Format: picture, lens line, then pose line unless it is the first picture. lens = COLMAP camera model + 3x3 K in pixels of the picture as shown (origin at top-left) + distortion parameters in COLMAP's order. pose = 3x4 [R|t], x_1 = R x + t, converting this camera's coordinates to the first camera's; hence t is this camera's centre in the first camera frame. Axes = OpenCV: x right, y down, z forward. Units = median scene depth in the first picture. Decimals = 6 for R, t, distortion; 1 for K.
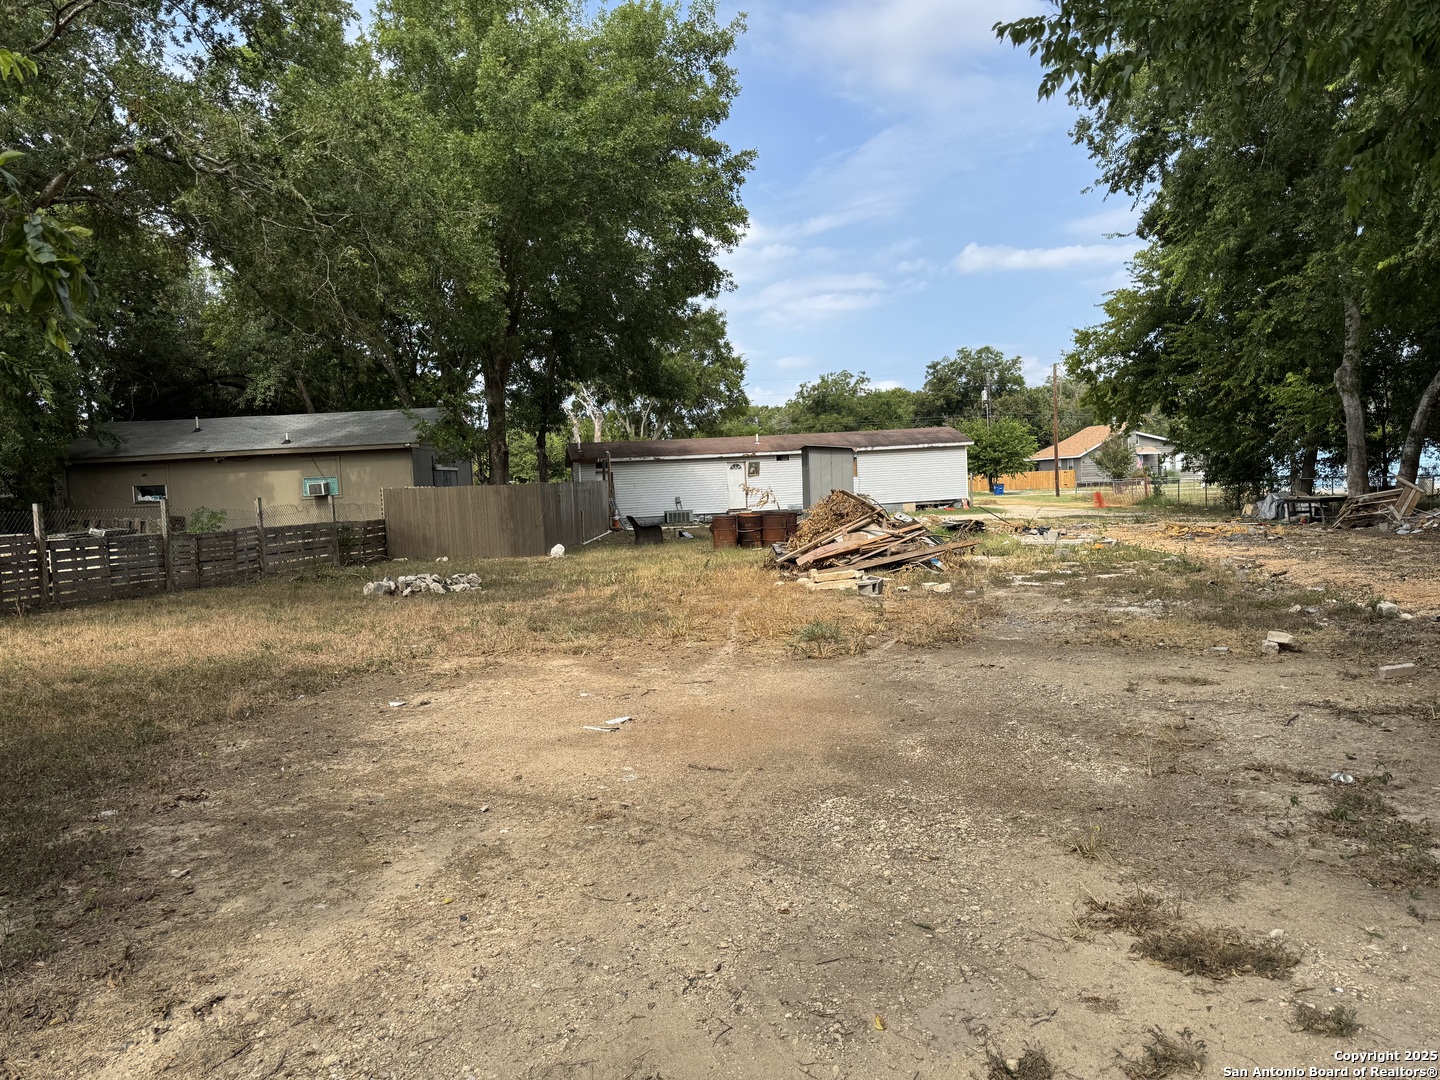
lens RADIAL K [[1017.6, 0, 729.4], [0, 1017.6, 535.0], [0, 0, 1]] dist [0.061910, -0.071821]
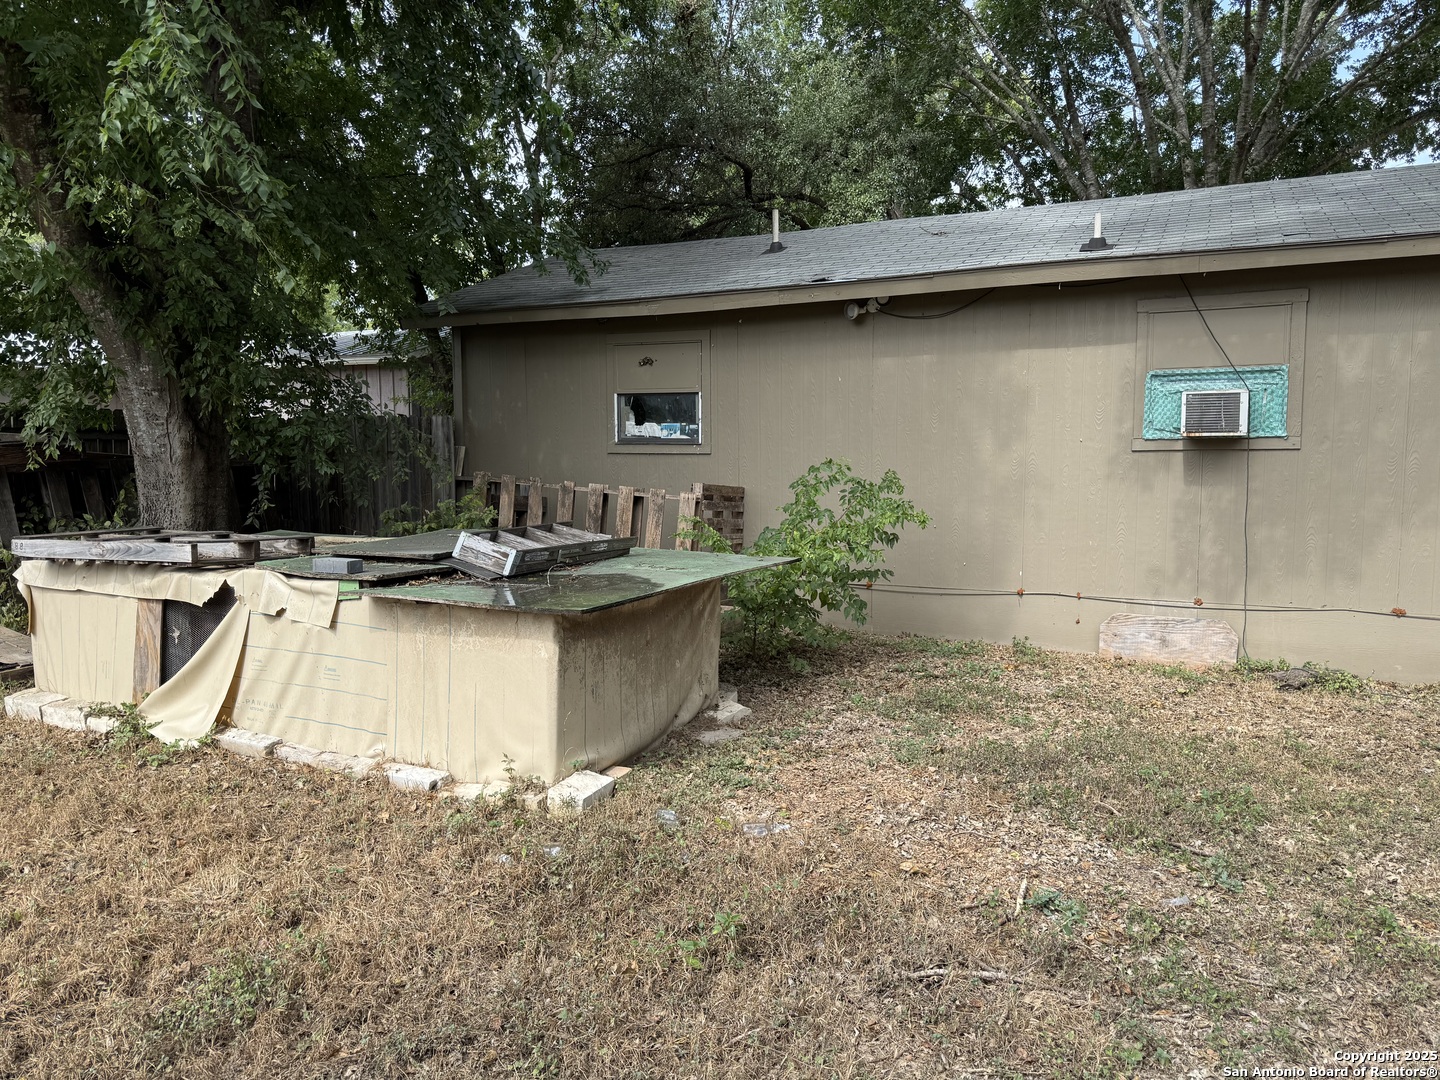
lens RADIAL K [[1017.6, 0, 720.0], [0, 1017.6, 539.4], [0, 0, 1]] dist [0.061910, -0.071821]
pose [[0.919154, 0.072690, -0.387133, -0.406614], [-0.058732, 0.997130, 0.047783, -0.016351], [0.389495, -0.021183, 0.920785, 0.690440]]
